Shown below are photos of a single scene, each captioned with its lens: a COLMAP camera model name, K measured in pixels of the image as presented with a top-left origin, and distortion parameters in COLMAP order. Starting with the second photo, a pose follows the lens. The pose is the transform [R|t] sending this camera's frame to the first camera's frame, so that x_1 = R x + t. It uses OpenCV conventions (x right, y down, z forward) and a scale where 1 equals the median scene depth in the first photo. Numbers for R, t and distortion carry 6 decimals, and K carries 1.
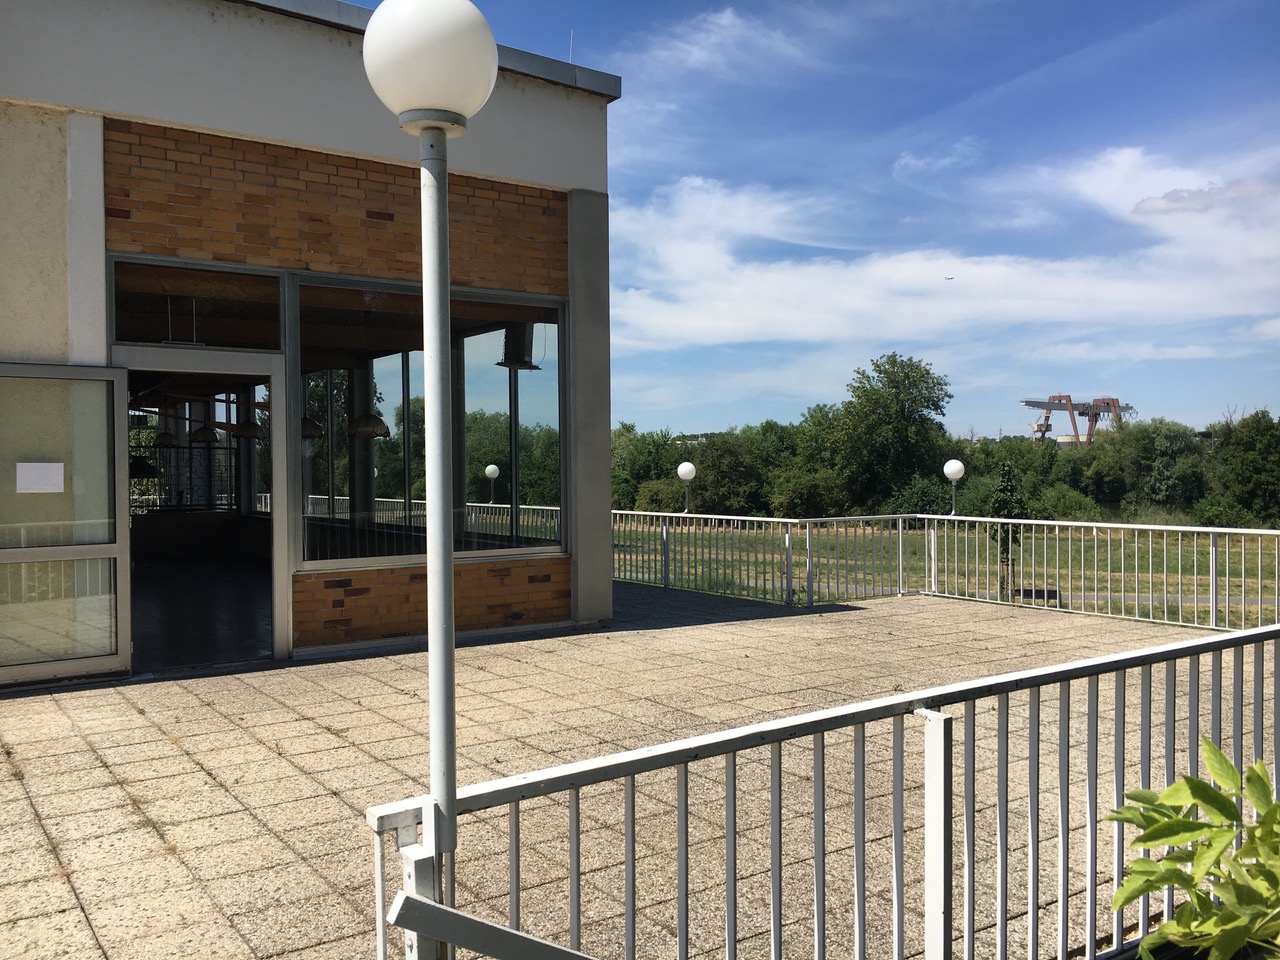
lens RADIAL K [[1115.0, 0, 636.7], [0, 1115.0, 474.8], [0, 0, 1]] dist [0.078735, -0.107027]
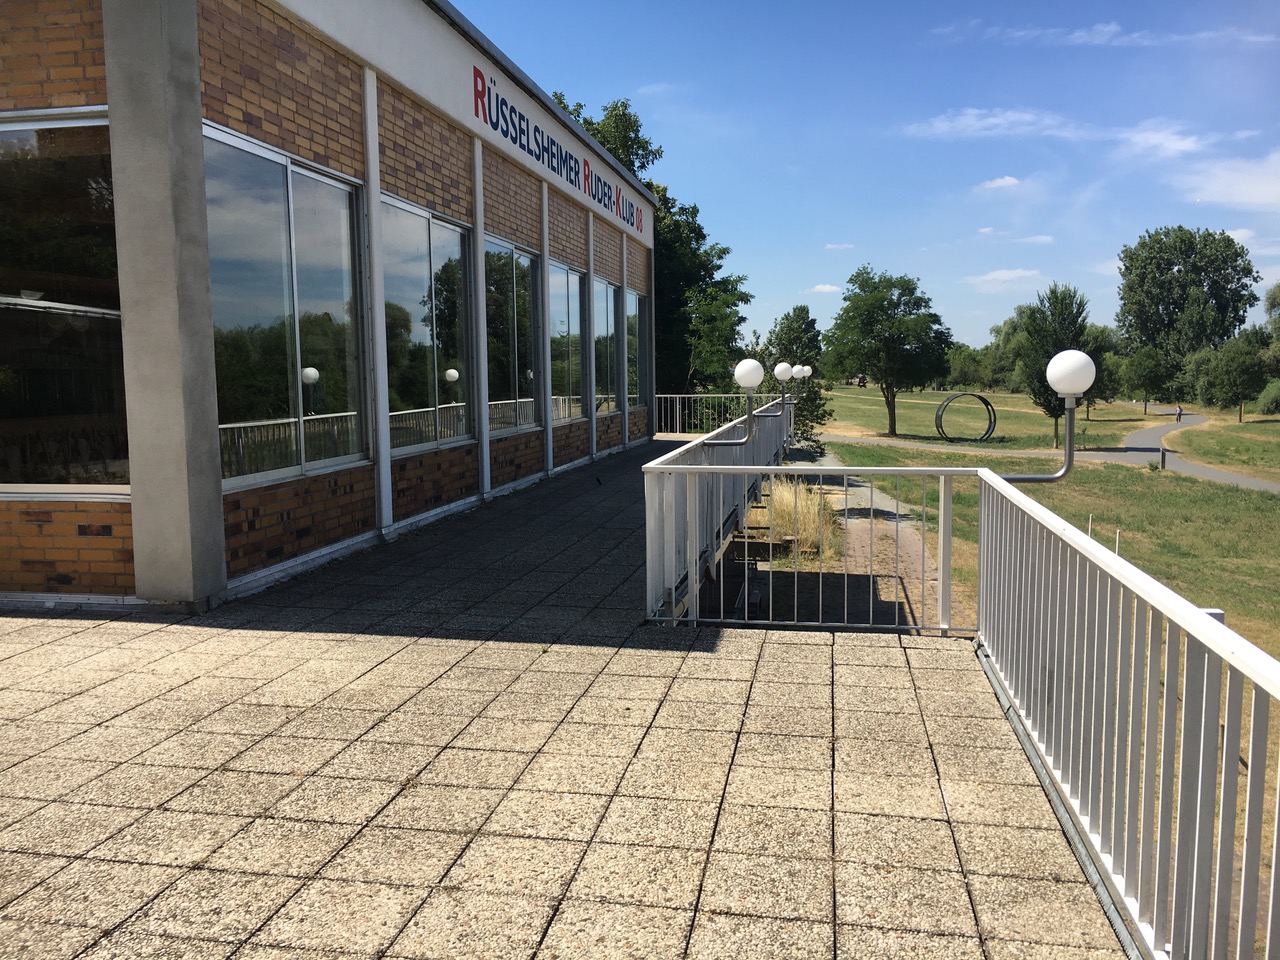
lens RADIAL K [[1115.0, 0, 642.9], [0, 1115.0, 486.9], [0, 0, 1]] dist [0.078735, -0.107027]
pose [[0.694999, 0.077261, -0.714848, 0.642169], [-0.003124, 0.994525, 0.104452, -0.008015], [0.719004, -0.070361, 0.691435, 0.754754]]
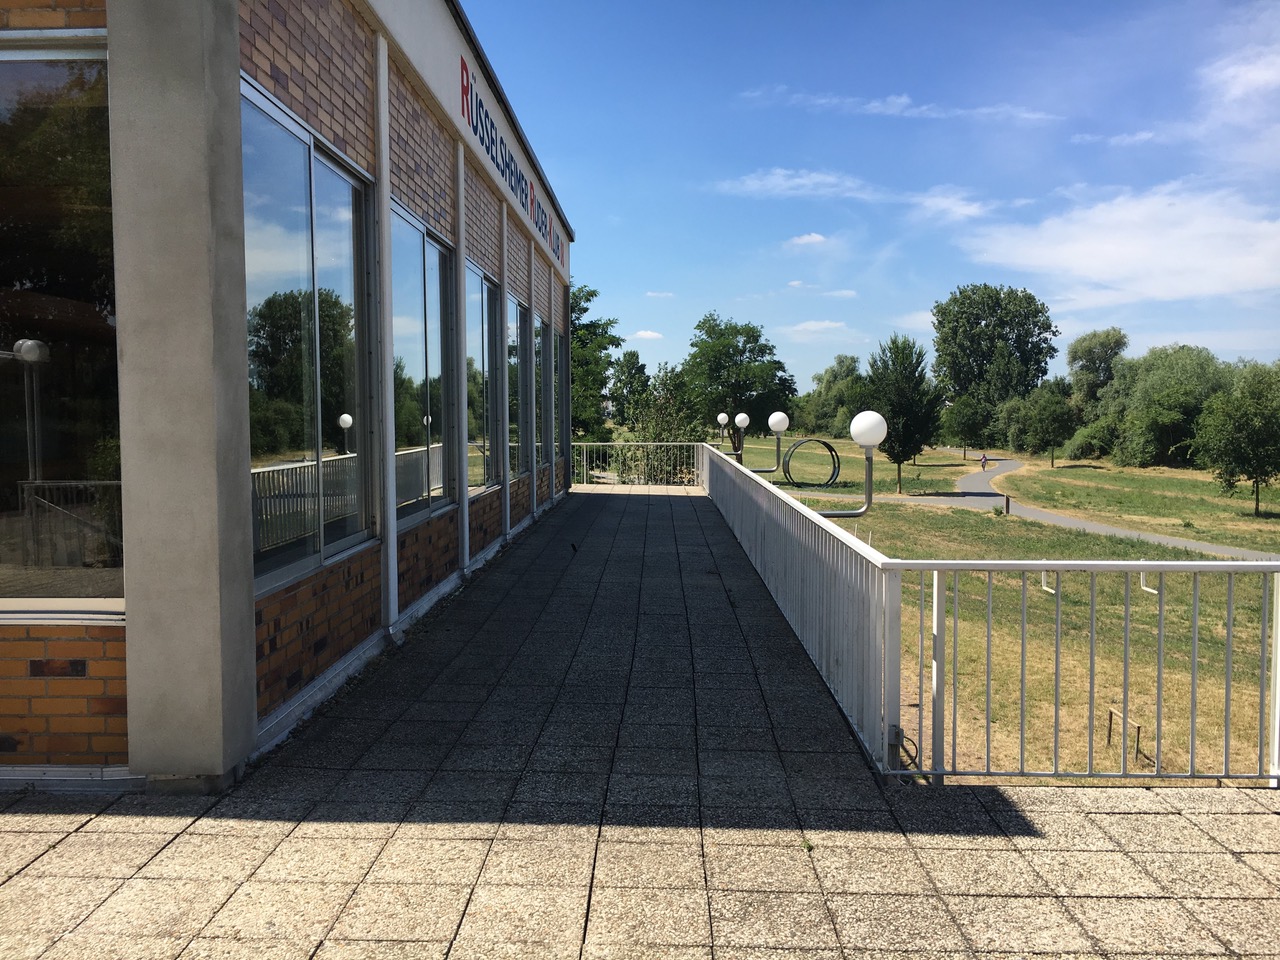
lens RADIAL K [[1115.0, 0, 644.1], [0, 1115.0, 474.6], [0, 0, 1]] dist [0.078735, -0.107027]
pose [[0.800625, 0.039934, -0.597833, 0.372014], [-0.009607, 0.998504, 0.053832, -0.012460], [0.599089, -0.037356, 0.799811, 0.770711]]
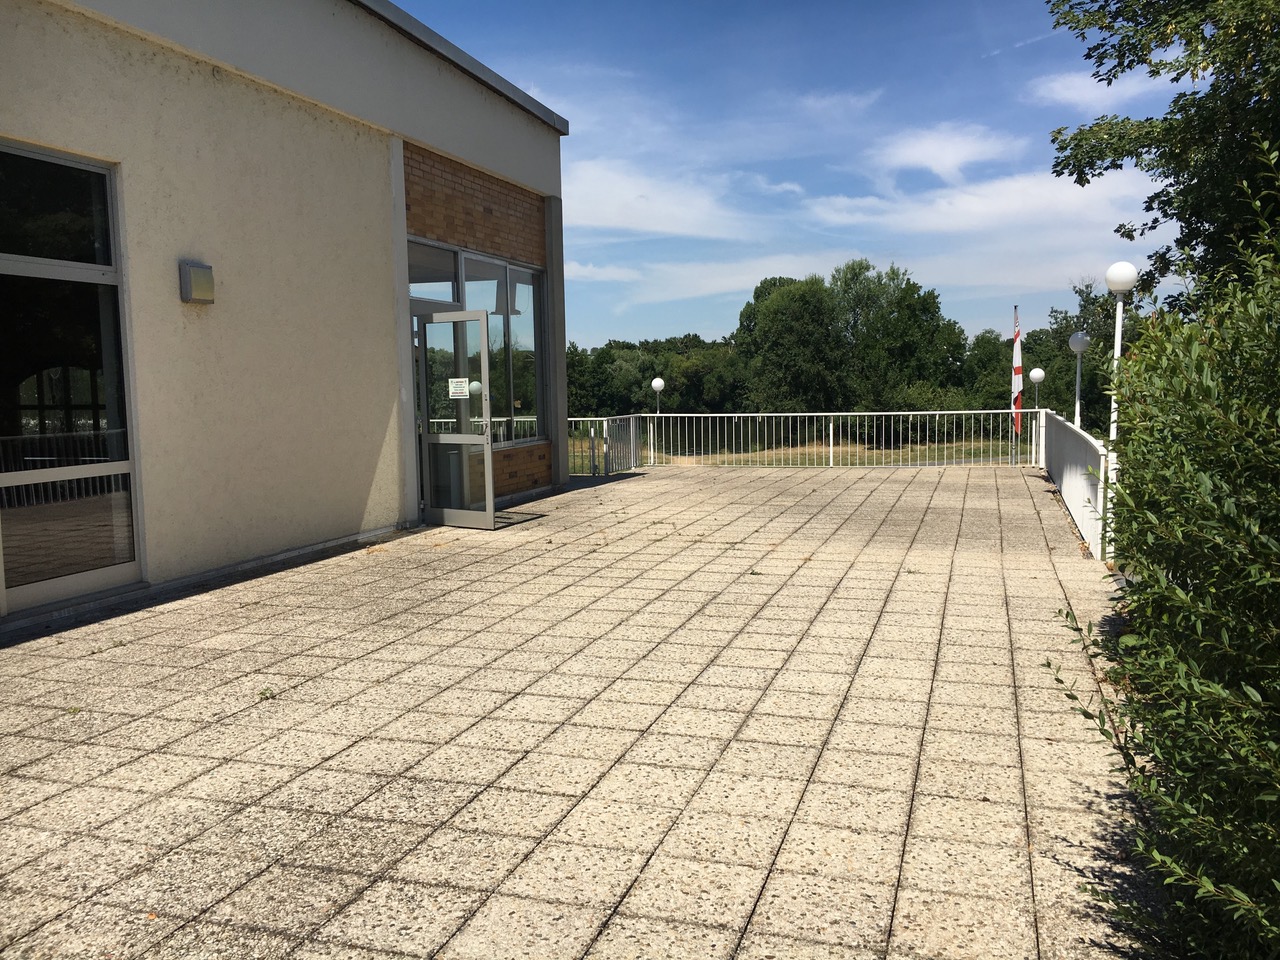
lens RADIAL K [[1115.0, 0, 637.3], [0, 1115.0, 483.2], [0, 0, 1]] dist [0.078735, -0.107027]
pose [[0.796072, -0.062553, 0.601960, -0.888037], [0.018133, 0.996663, 0.079589, 0.010700], [-0.604930, -0.052444, 0.794550, -0.275415]]
